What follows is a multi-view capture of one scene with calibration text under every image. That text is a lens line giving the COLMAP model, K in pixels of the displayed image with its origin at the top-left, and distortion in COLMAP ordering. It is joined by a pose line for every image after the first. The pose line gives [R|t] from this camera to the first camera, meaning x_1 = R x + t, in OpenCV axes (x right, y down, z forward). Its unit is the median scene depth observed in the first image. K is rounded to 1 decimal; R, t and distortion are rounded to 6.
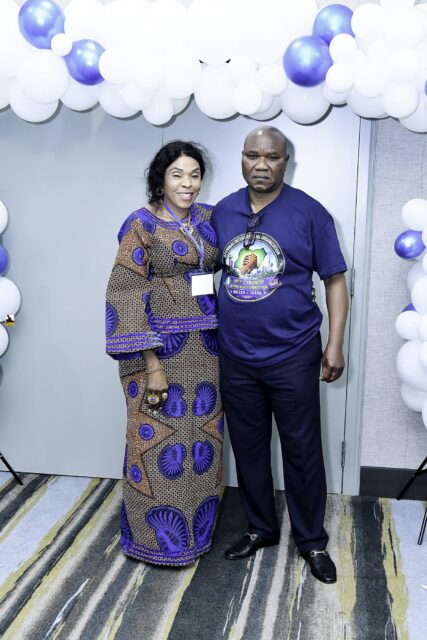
lens RADIAL K [[867.8, 0, 214.2], [0, 867.8, 327.5], [0, 0, 1]] dist [0.002792, 0.033150]
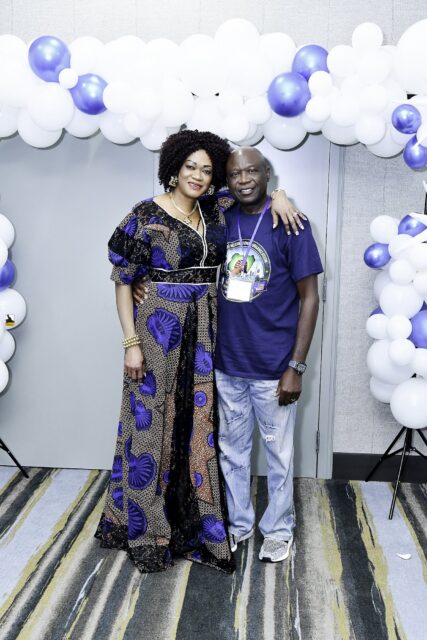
lens RADIAL K [[793.7, 0, 215.5], [0, 793.7, 328.4], [0, 0, 1]] dist [-0.000263, 0.005406]
pose [[0.997388, -0.014947, 0.070664, -0.064657], [0.015597, 0.999841, -0.008662, 0.005759], [-0.070523, 0.009741, 0.997463, -0.023209]]
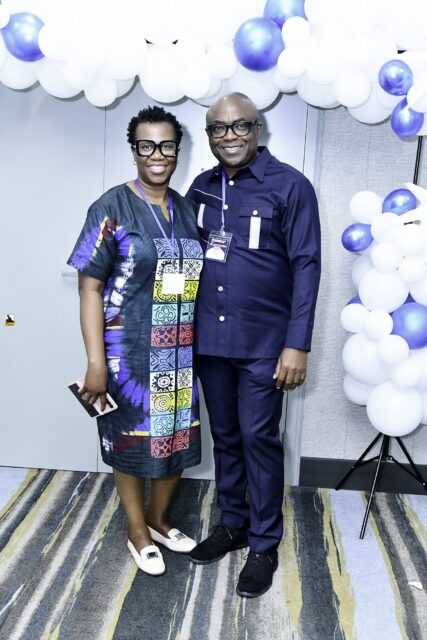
lens RADIAL K [[781.2, 0, 213.8], [0, 781.2, 327.4], [0, 0, 1]] dist [-0.002137, 0.002279]
pose [[0.996374, 0.010037, 0.084485, -0.011588], [-0.012364, 0.999557, 0.027072, -0.016281], [-0.084176, -0.028018, 0.996057, 0.132442]]
